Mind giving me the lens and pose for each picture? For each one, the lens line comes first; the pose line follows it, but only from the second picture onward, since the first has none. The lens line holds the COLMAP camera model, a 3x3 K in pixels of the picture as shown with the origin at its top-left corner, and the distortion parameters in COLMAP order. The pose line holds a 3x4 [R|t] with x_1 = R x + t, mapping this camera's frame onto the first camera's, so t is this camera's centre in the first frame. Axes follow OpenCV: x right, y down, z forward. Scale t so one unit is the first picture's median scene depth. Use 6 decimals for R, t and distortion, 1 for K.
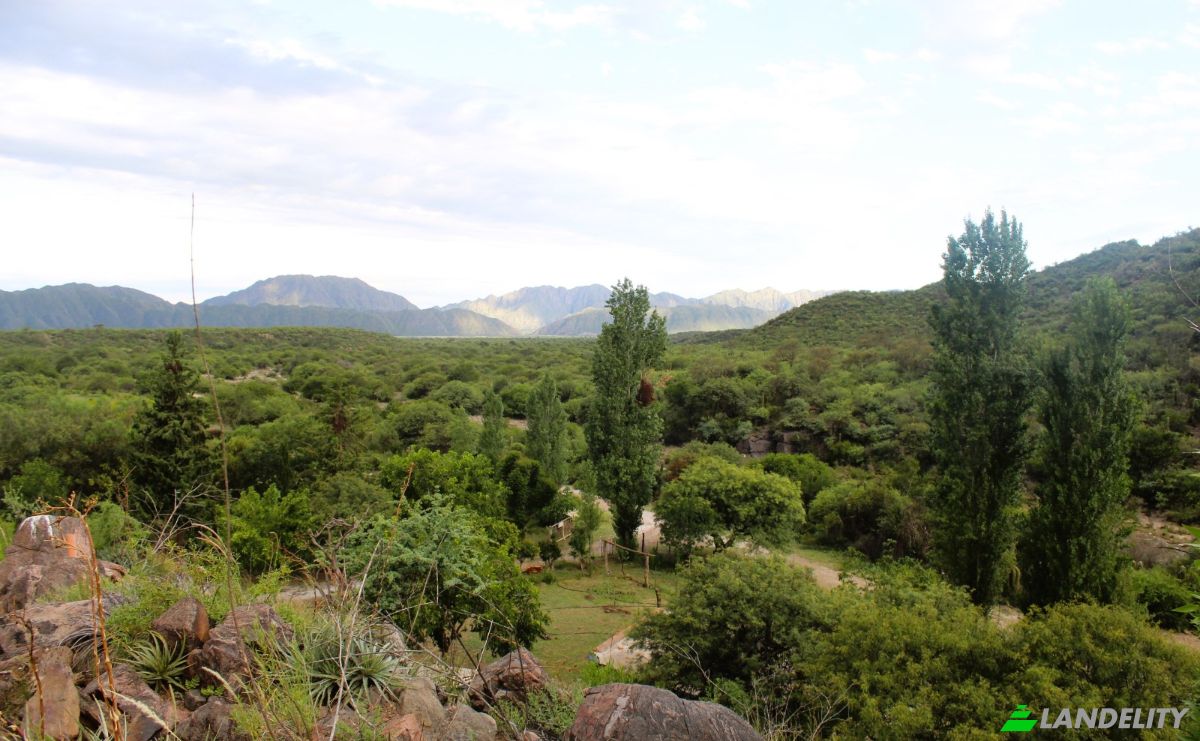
lens RADIAL K [[1003.2, 0, 611.5], [0, 1003.2, 382.5], [0, 0, 1]] dist [-0.164724, 0.150998]
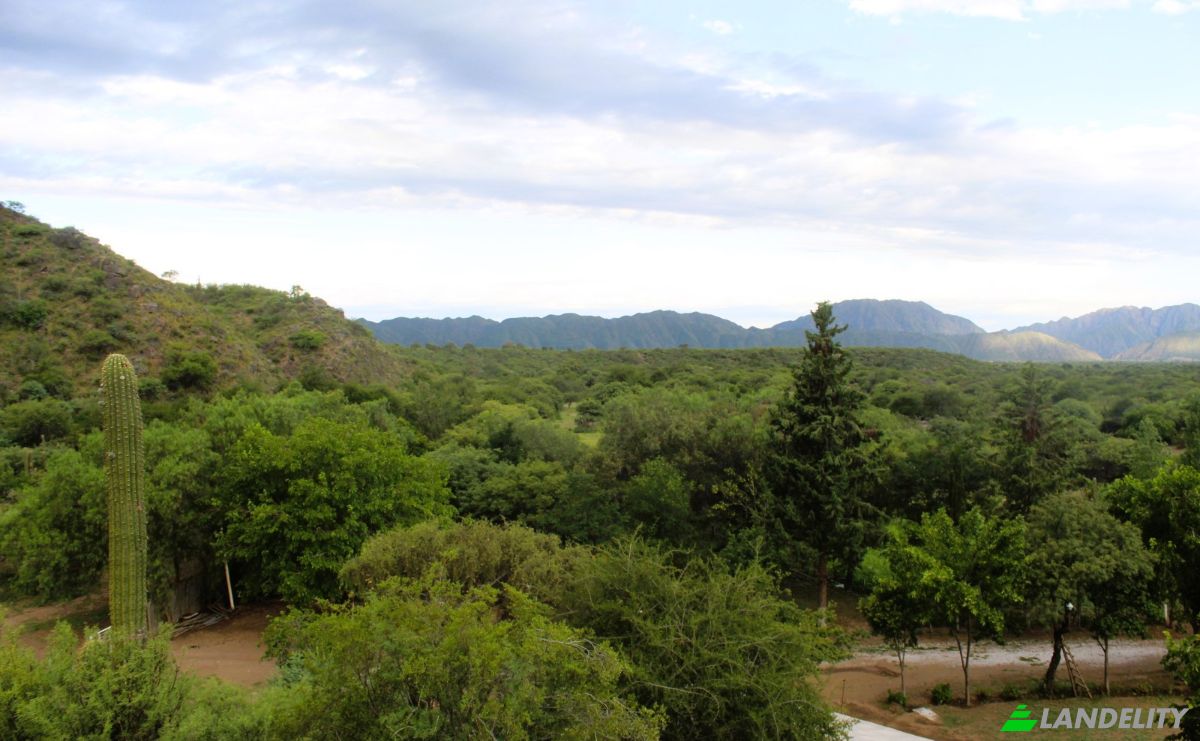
lens RADIAL K [[1003.2, 0, 611.5], [0, 1003.2, 382.5], [0, 0, 1]] dist [-0.164724, 0.150998]
pose [[0.849973, 0.012846, -0.526670, -0.153949], [-0.025404, 0.999539, -0.016618, 0.026360], [0.526214, 0.027504, 0.849907, 0.208512]]
